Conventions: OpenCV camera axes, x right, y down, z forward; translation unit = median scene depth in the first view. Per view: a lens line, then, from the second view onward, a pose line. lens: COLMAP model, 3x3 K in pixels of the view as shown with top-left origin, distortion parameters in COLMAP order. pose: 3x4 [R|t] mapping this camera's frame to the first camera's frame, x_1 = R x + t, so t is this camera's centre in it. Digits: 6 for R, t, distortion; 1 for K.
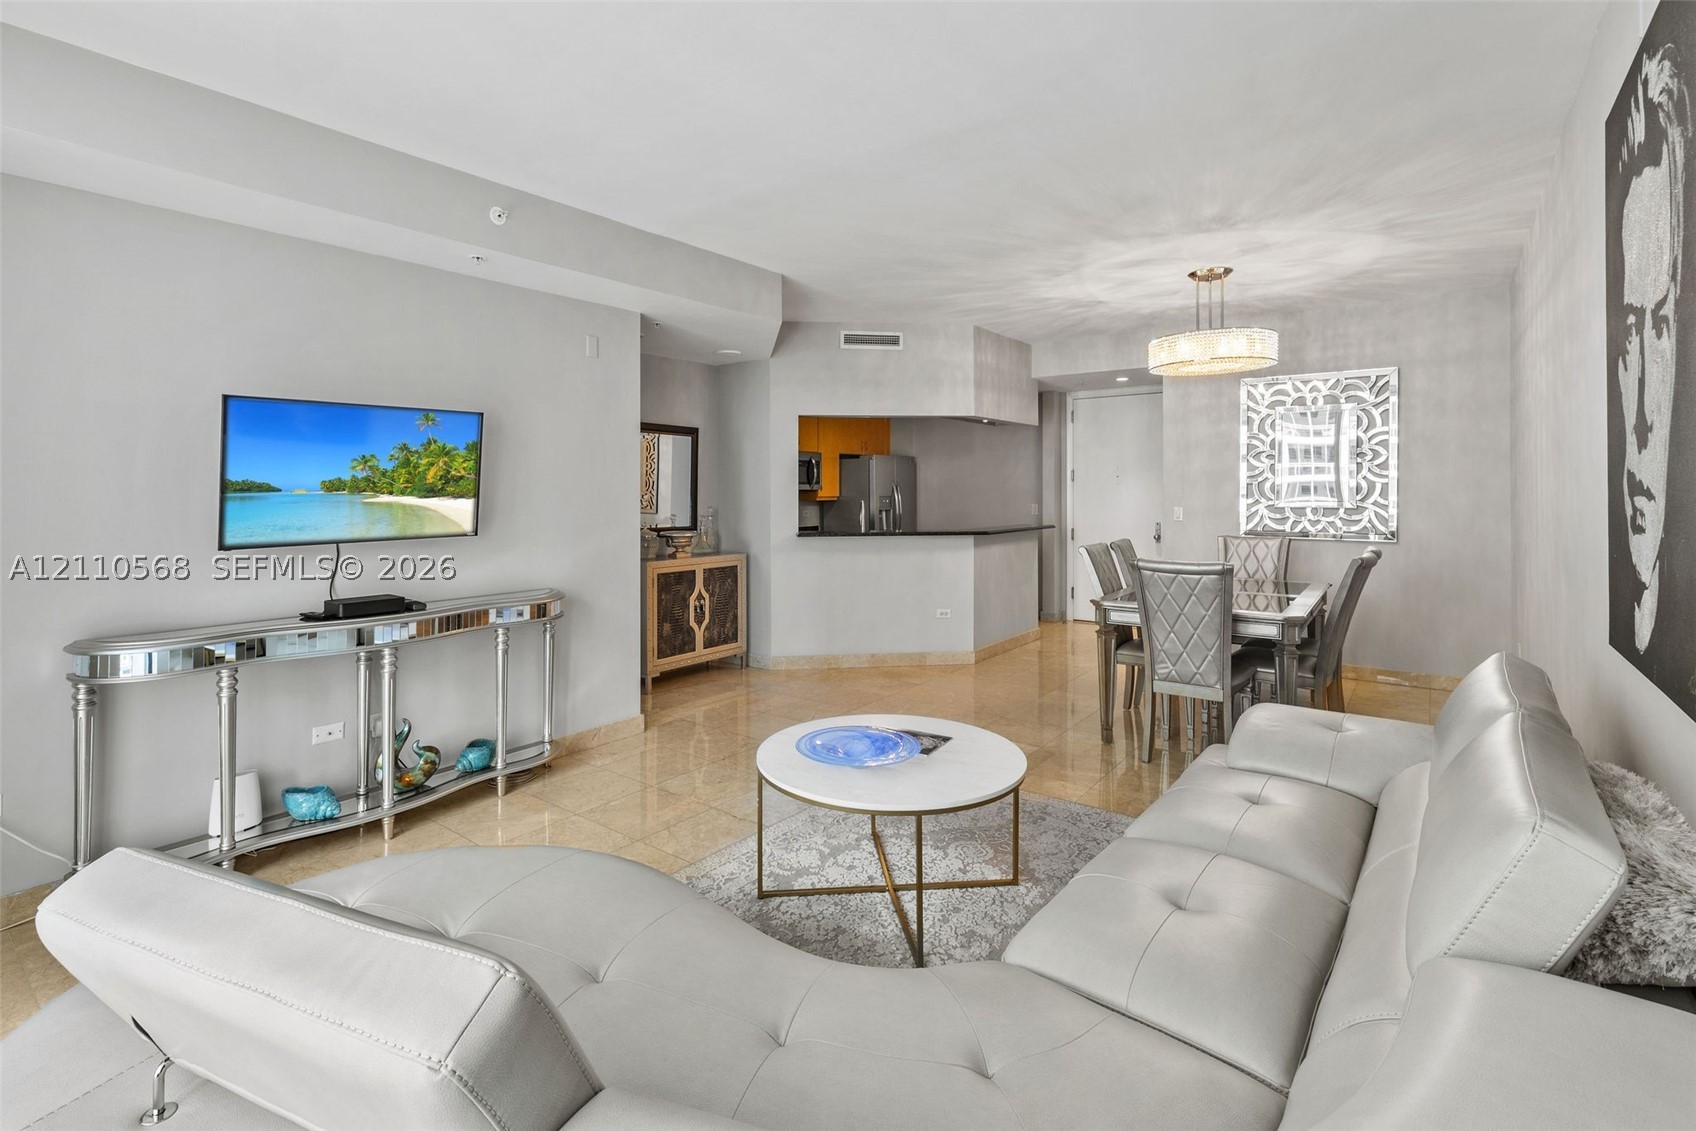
lens RADIAL K [[782.0, 0, 814.1], [0, 782.0, 486.8], [0, 0, 1]] dist [-0.000288, -0.000394]
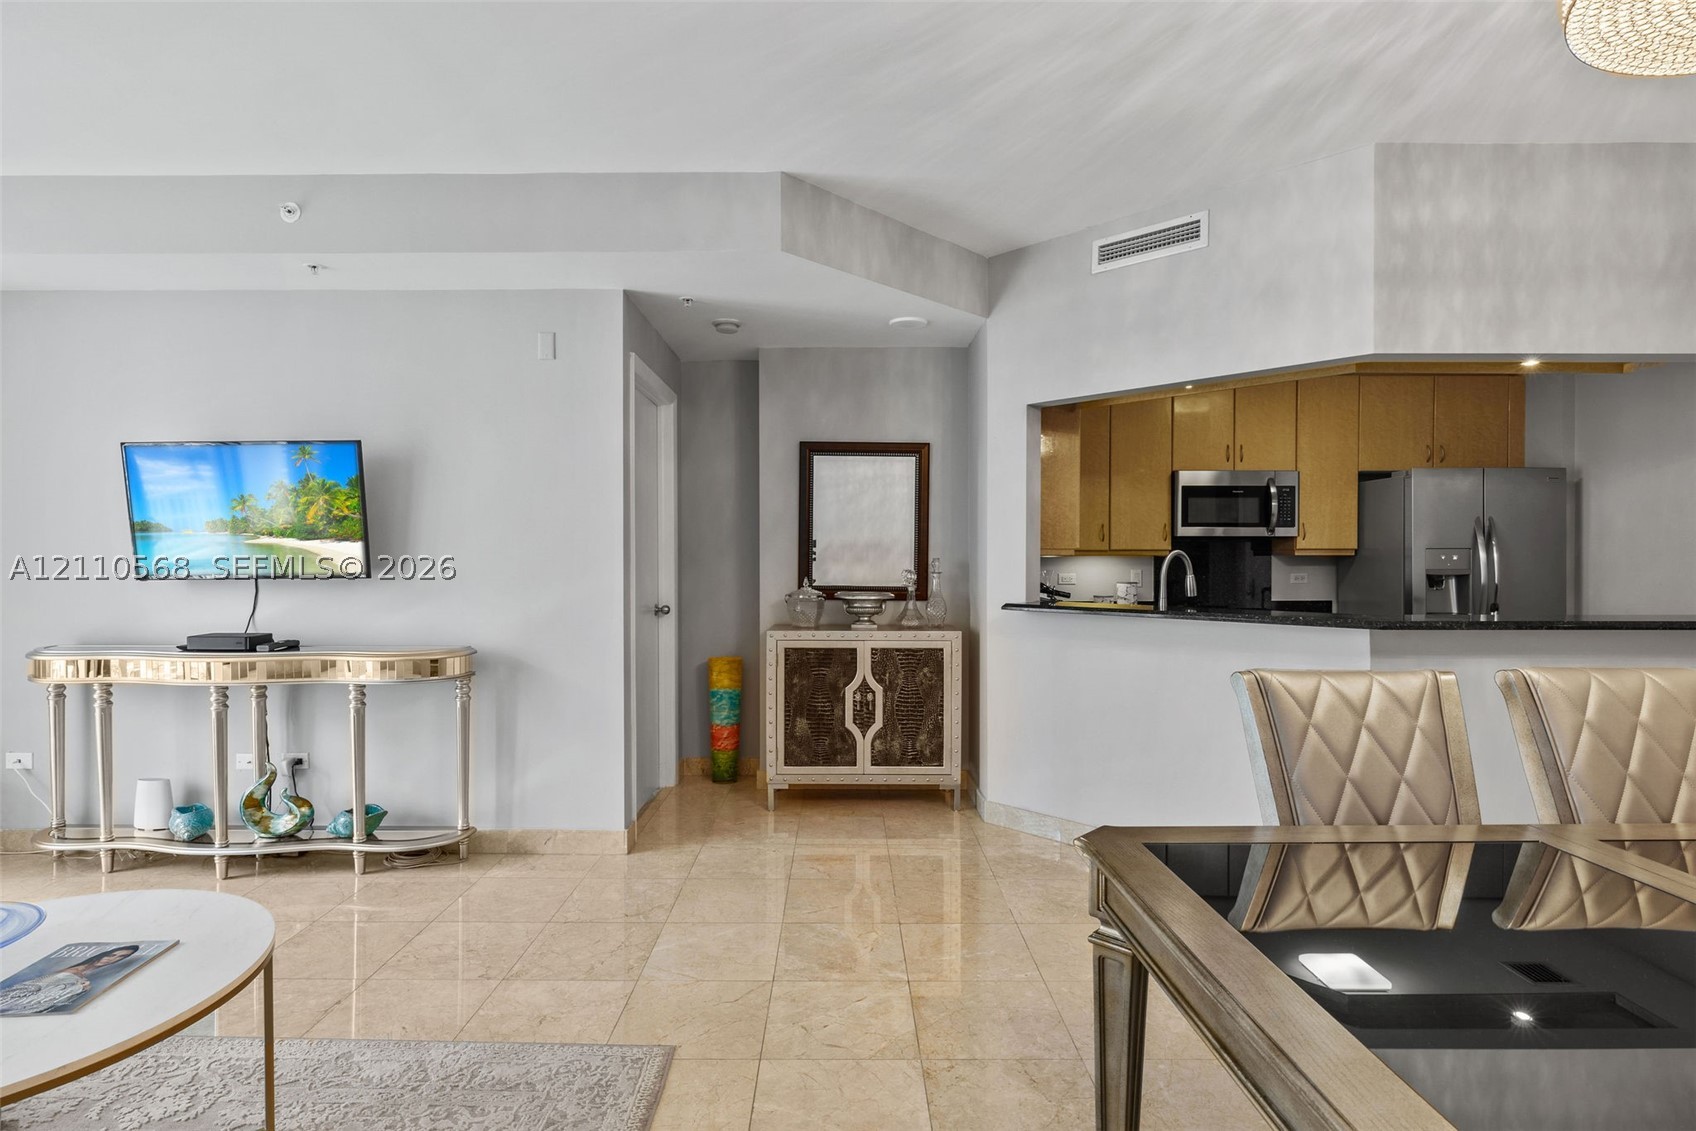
lens RADIAL K [[861.9, 0, 840.4], [0, 861.9, 567.6], [0, 0, 1]] dist [-0.004649, -0.000044]
pose [[0.621138, 0.015250, -0.783553, 0.543440], [0.002531, 0.999766, 0.021464, 0.022925], [0.783697, -0.015315, 0.620954, 0.646635]]
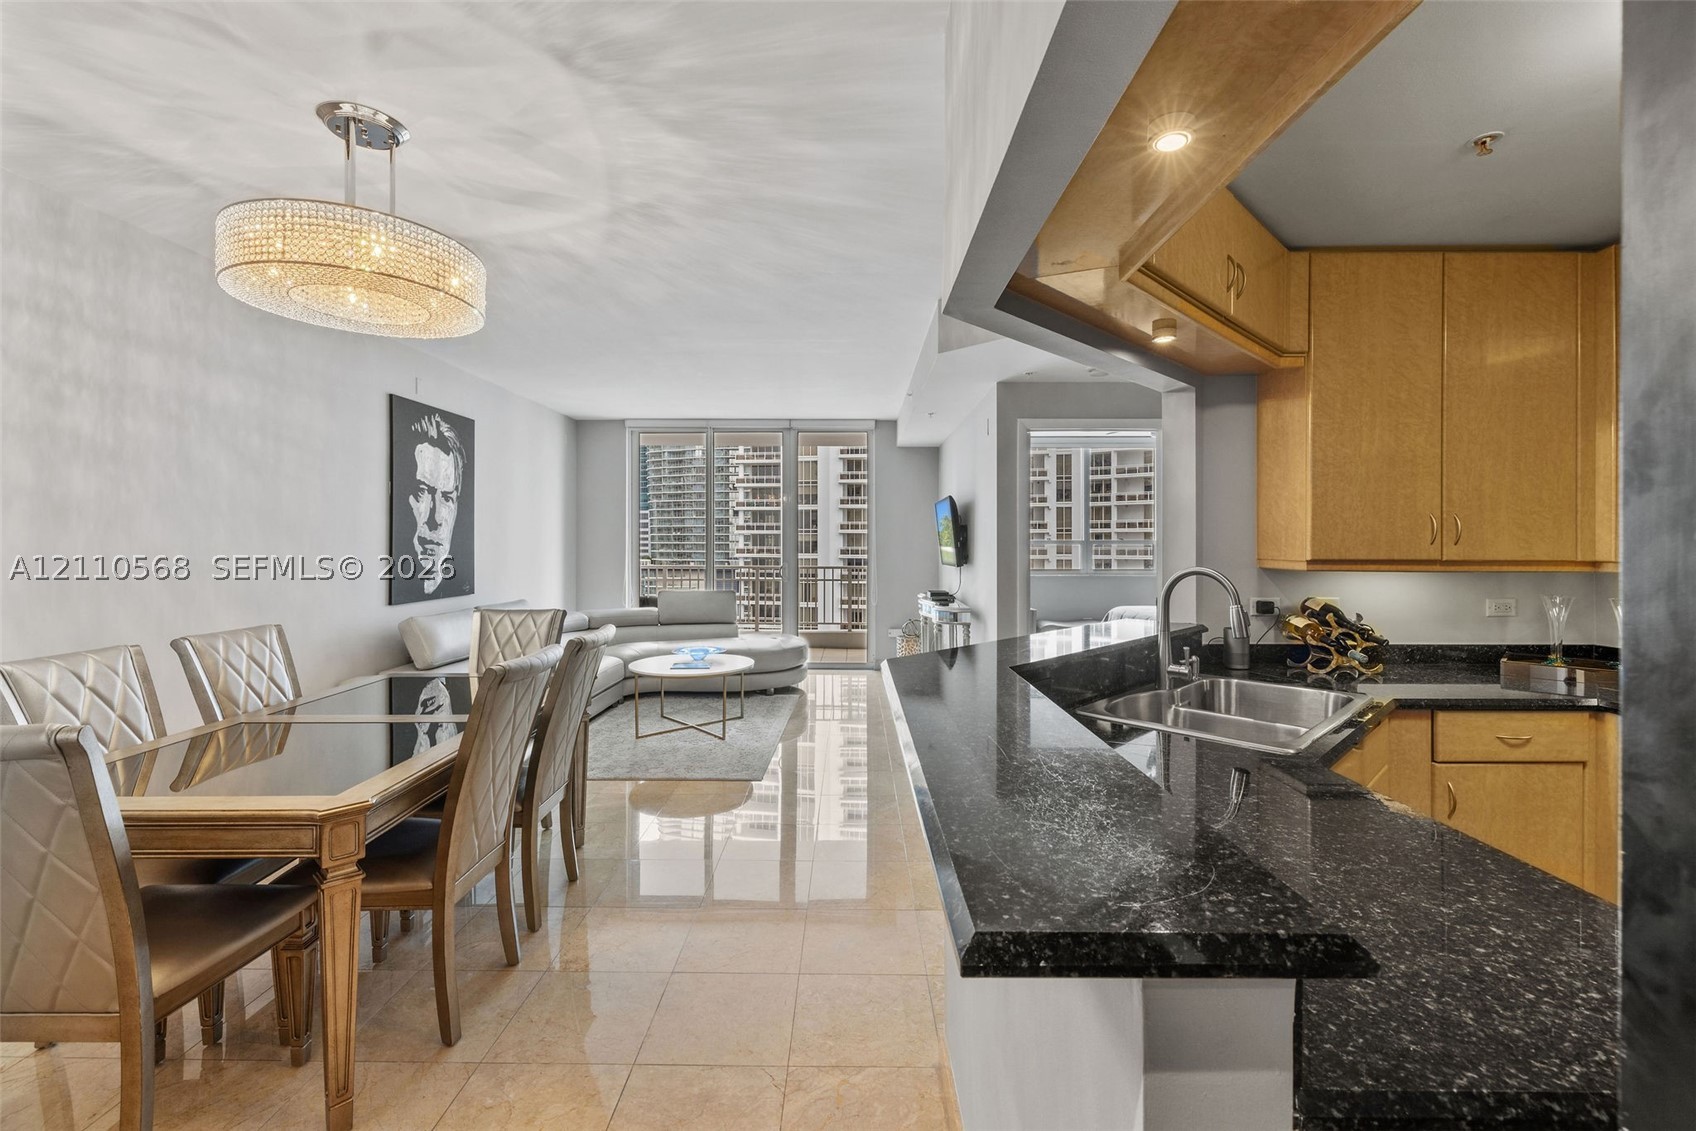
lens RADIAL K [[721.6, 0, 842.5], [0, 721.6, 544.3], [0, 0, 1]] dist [-0.000519, -0.000353]
pose [[-0.791412, 0.005239, -0.611261, 0.581435], [0.007033, 0.999975, -0.000536, 0.007949], [0.611243, -0.004724, -0.791429, 1.670251]]
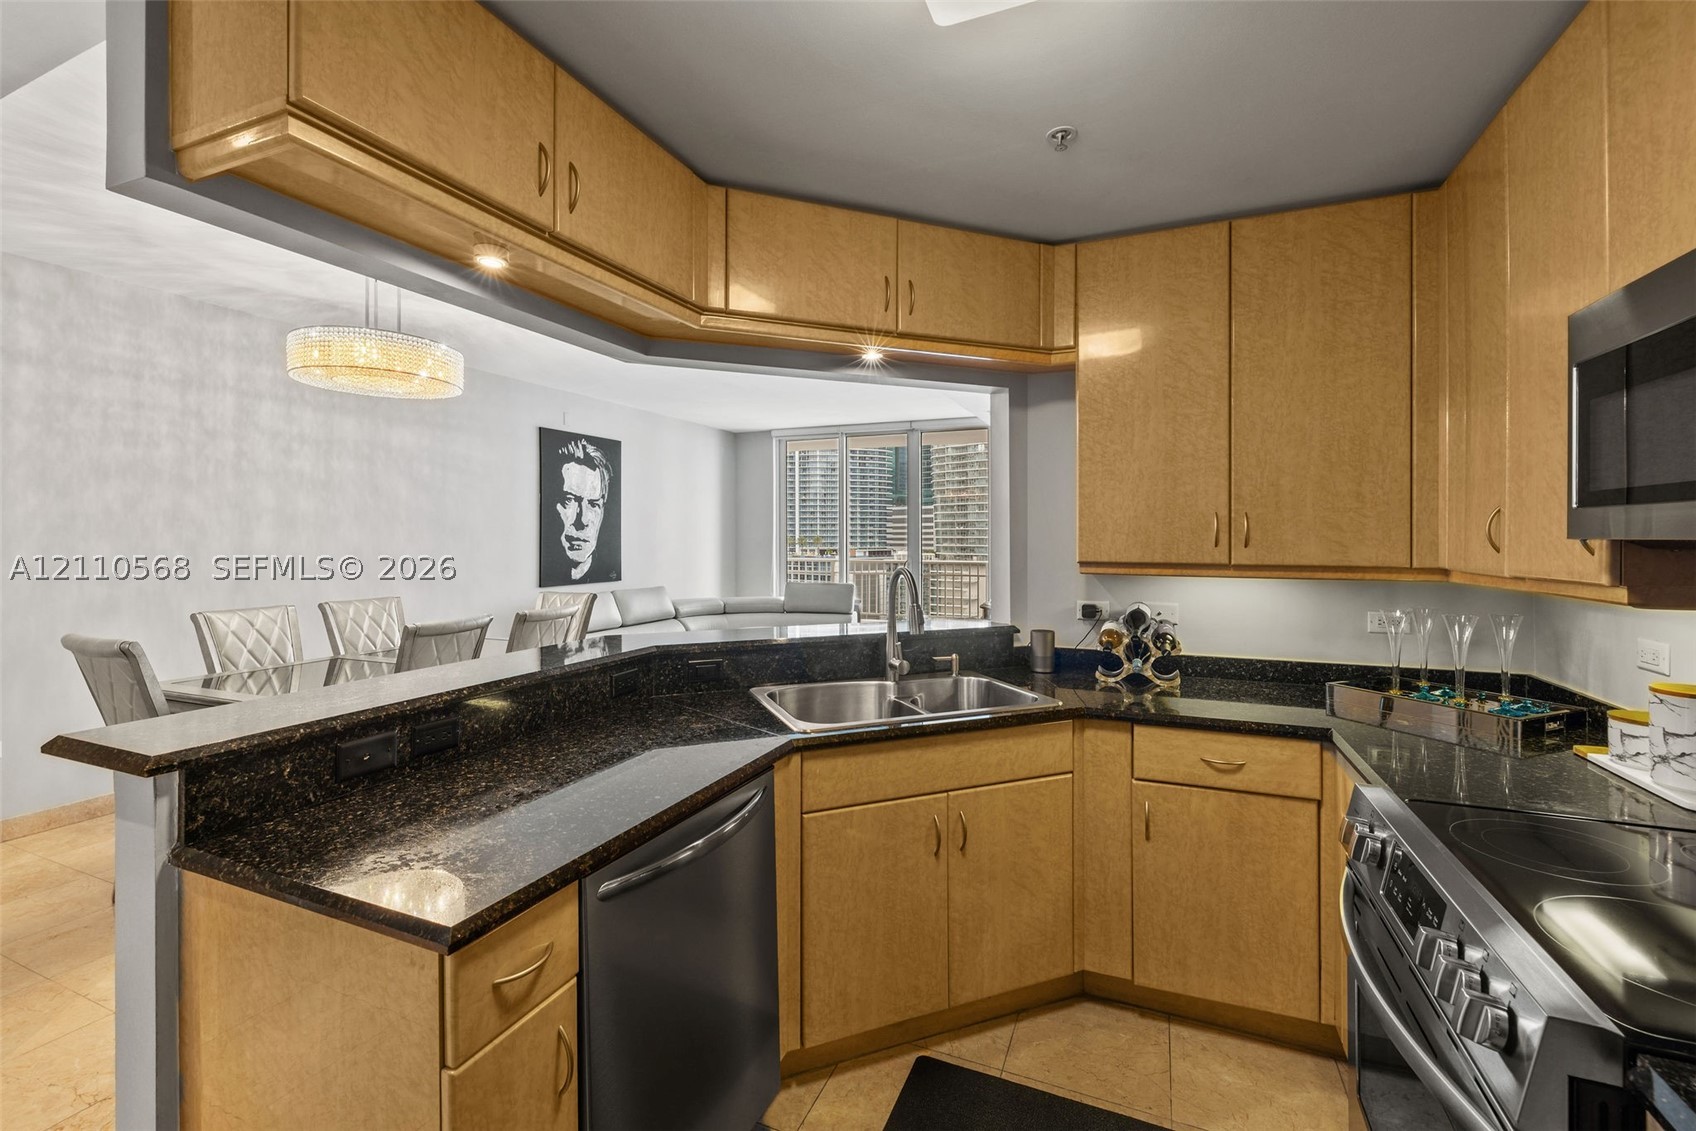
lens RADIAL K [[725.1, 0, 841.2], [0, 725.1, 538.9], [0, 0, 1]] dist [-0.001037, -0.000145]
pose [[-0.965637, 0.004876, -0.259848, 0.267026], [0.005810, 0.999979, -0.002824, 0.005389], [0.259828, -0.004236, -0.965645, 1.925518]]
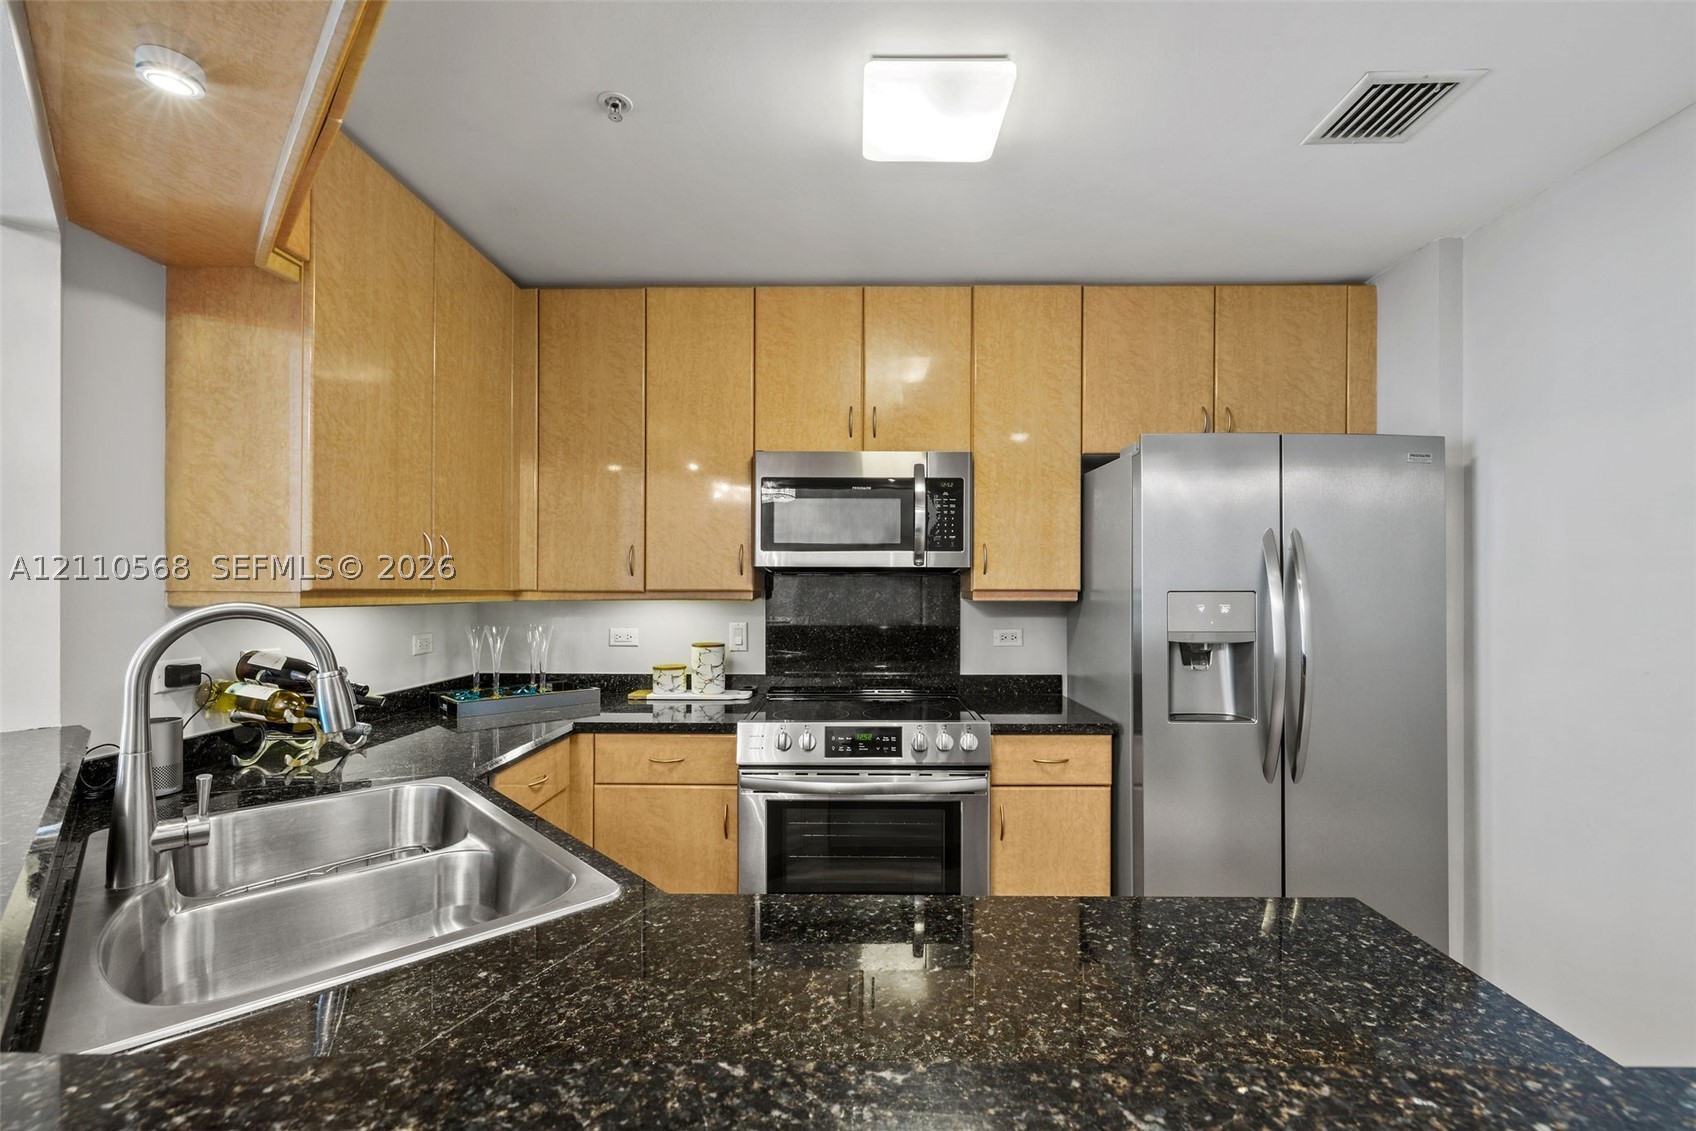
lens RADIAL K [[733.6, 0, 853.3], [0, 733.6, 587.4], [0, 0, 1]] dist [-0.000229, -0.000147]
pose [[0.611911, 0.006757, -0.790897, 0.403730], [-0.000512, 0.999967, 0.008146, 0.017757], [0.790926, -0.004580, 0.611894, 1.441163]]
